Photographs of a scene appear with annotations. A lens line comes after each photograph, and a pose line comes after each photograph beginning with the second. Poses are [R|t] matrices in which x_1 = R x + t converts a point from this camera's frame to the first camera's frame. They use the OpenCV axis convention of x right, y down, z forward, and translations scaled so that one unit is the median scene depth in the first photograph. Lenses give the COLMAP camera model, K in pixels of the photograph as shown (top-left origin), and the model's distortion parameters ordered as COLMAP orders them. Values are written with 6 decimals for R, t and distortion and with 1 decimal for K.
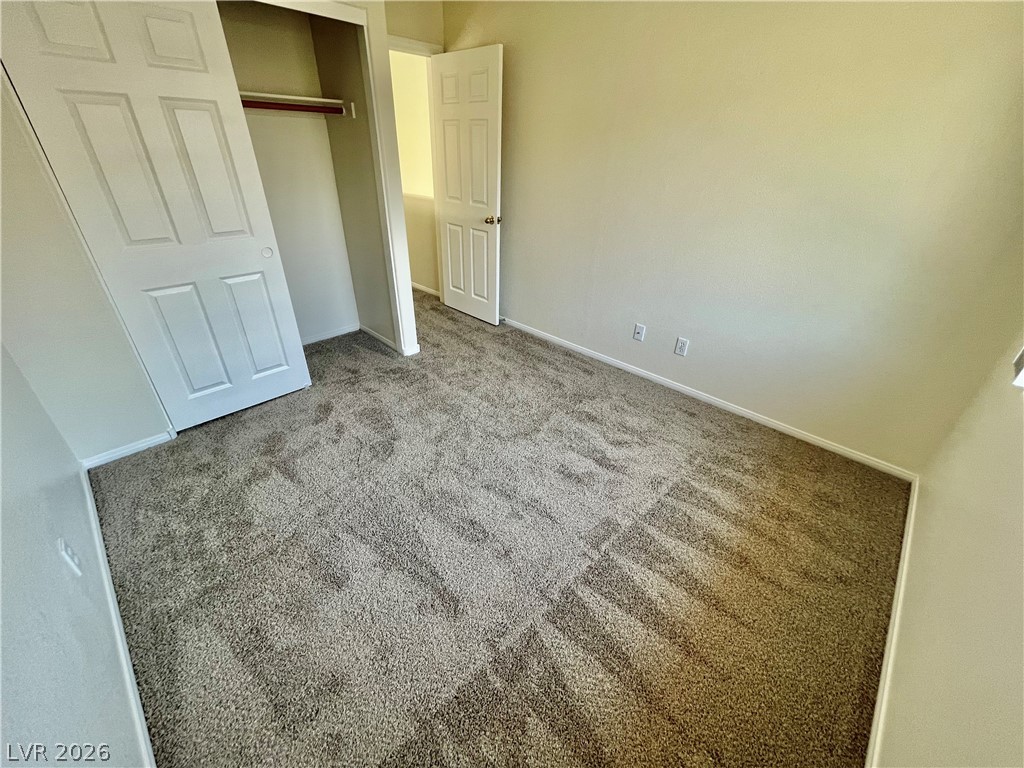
lens RADIAL K [[414.7, 0, 514.0], [0, 414.7, 383.7], [0, 0, 1]] dist [-0.005782, 0.001676]
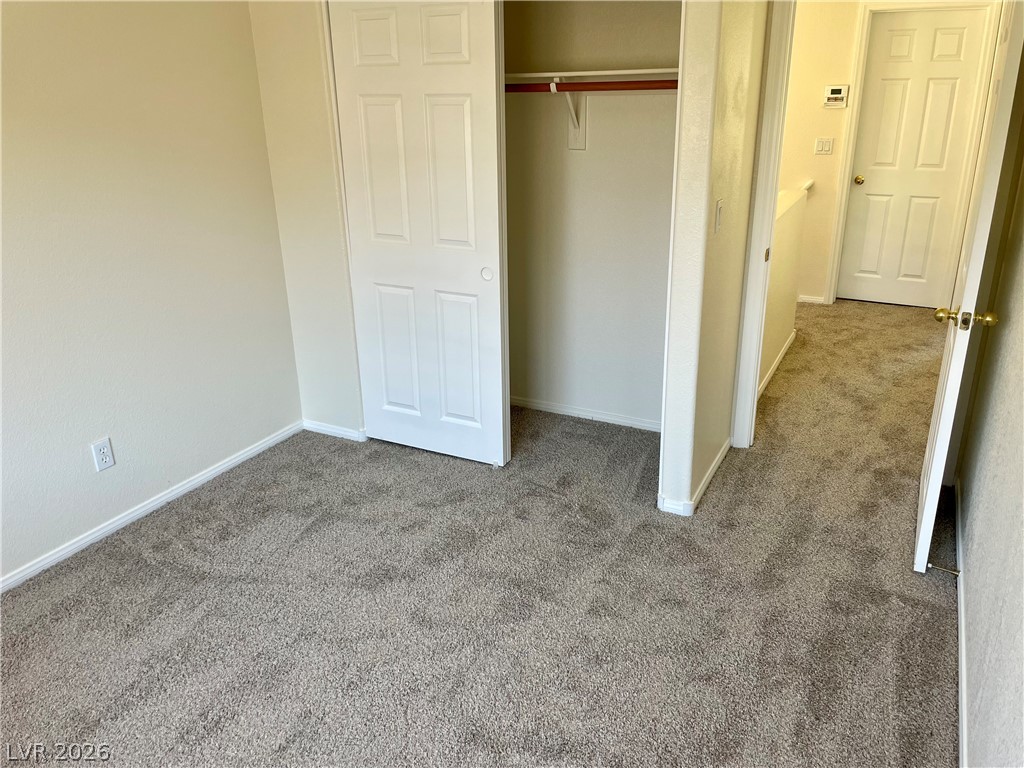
lens RADIAL K [[775.3, 0, 517.4], [0, 775.3, 383.1], [0, 0, 1]] dist [0.083953, -0.115653]
pose [[0.294213, 0.314006, -0.902684, 0.692966], [-0.461459, 0.873773, 0.153545, -0.362272], [0.836955, 0.371377, 0.401976, 0.528574]]
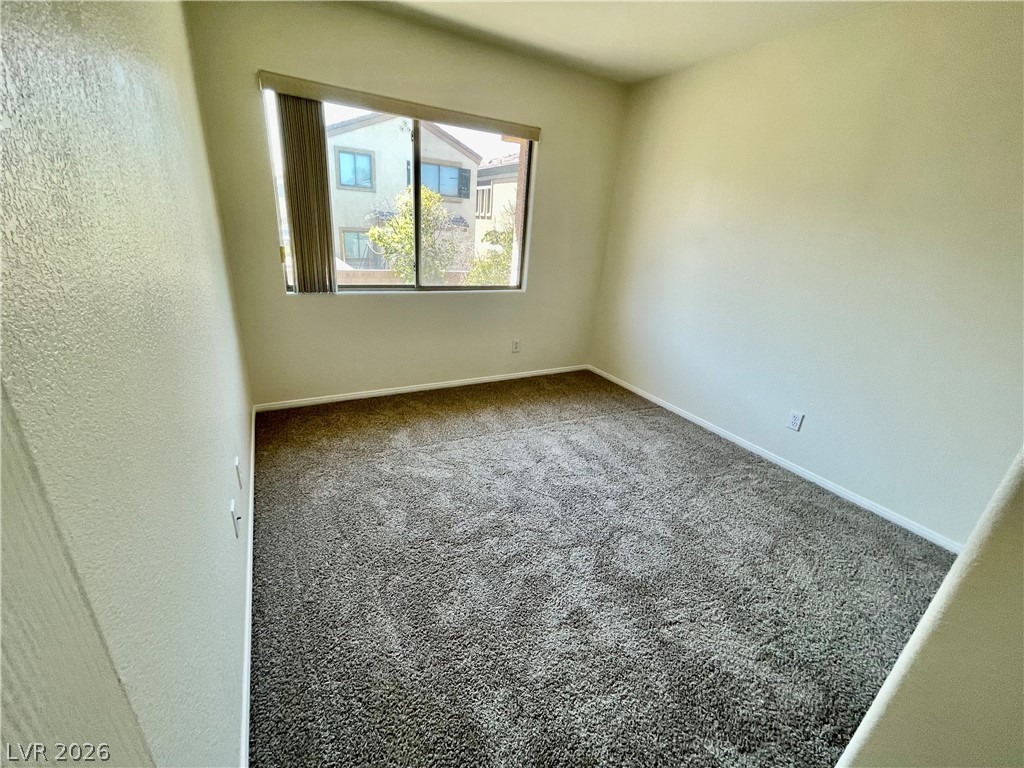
lens RADIAL K [[414.7, 0, 511.0], [0, 414.7, 385.5], [0, 0, 1]] dist [-0.005782, 0.001676]
pose [[-0.954006, -0.188181, 0.233366, -0.101598], [0.064340, 0.631778, 0.772475, -0.695810], [-0.292801, 0.751960, -0.590612, 1.286522]]
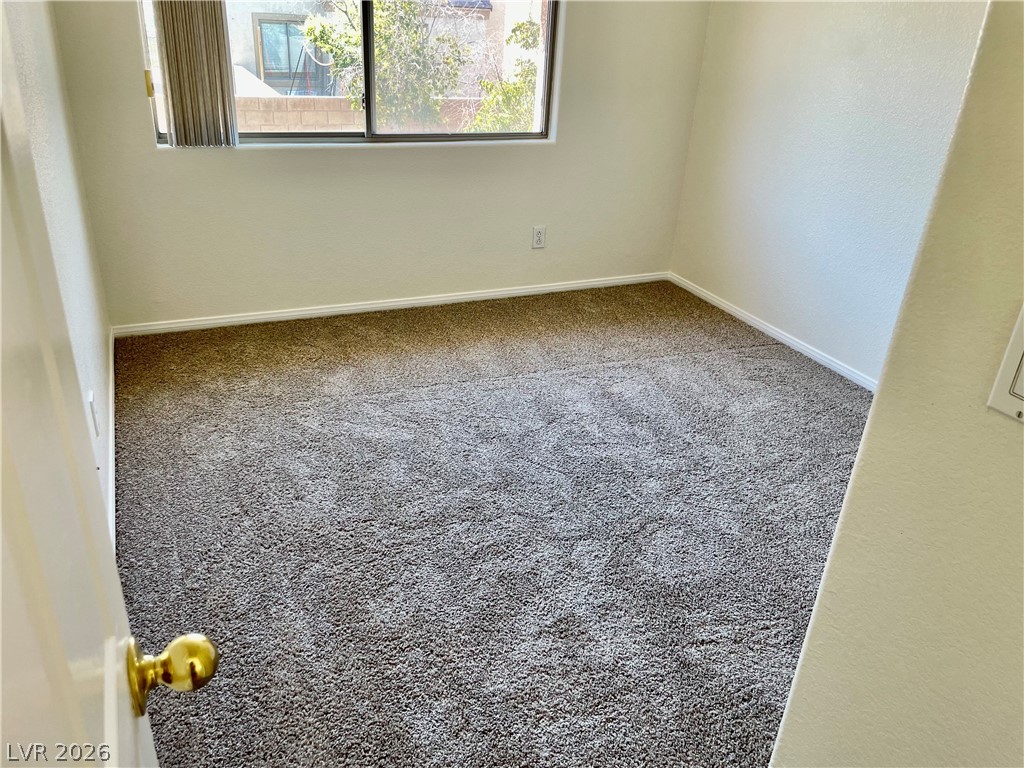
lens RADIAL K [[775.3, 0, 514.9], [0, 775.3, 373.8], [0, 0, 1]] dist [0.083953, -0.115653]
pose [[-0.929742, -0.224528, 0.291834, -0.246745], [0.115558, 0.574604, 0.810232, -0.811478], [-0.349609, 0.787031, -0.508288, 1.379147]]
